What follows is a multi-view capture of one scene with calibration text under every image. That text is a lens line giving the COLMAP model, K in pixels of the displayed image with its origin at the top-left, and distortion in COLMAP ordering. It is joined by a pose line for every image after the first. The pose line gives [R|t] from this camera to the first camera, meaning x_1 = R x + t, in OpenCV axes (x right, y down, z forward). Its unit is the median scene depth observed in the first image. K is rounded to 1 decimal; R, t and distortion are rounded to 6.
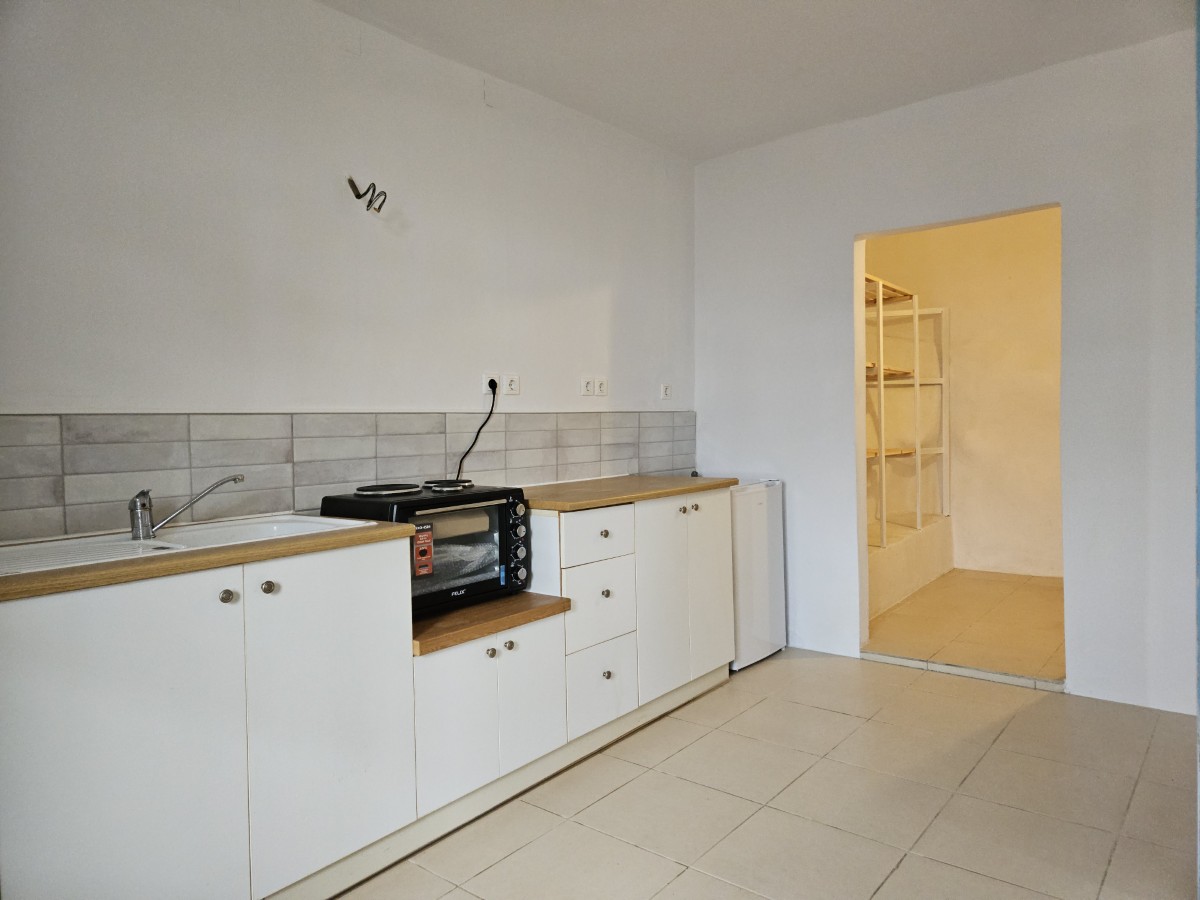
lens RADIAL K [[818.2, 0, 602.0], [0, 818.2, 439.8], [0, 0, 1]] dist [0.055338, -0.005008]
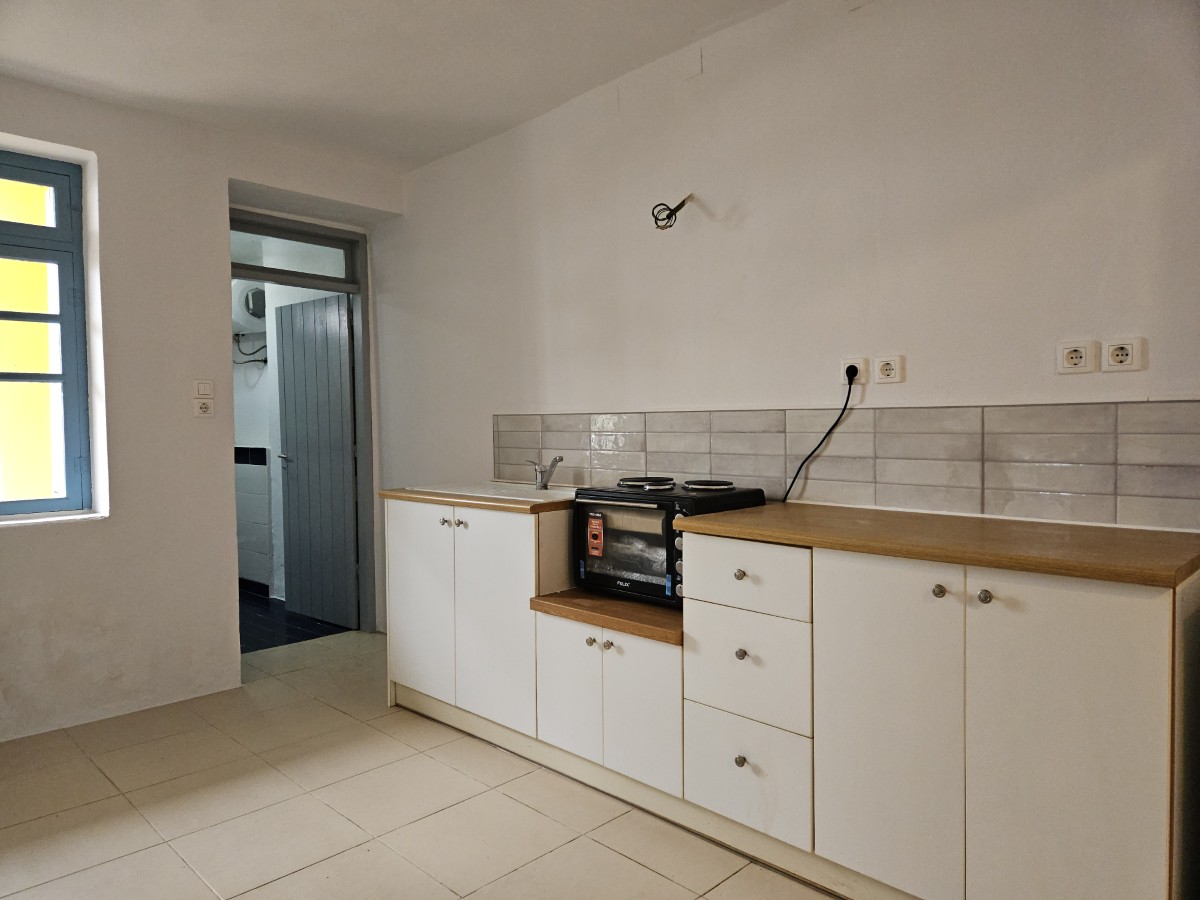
lens RADIAL K [[818.2, 0, 600.6], [0, 818.2, 454.6], [0, 0, 1]] dist [0.055338, -0.005008]
pose [[-0.131013, 0.059200, -0.989612, 0.744917], [-0.011955, 0.998049, 0.061287, -0.037591], [0.991309, 0.019860, -0.130049, 0.955264]]
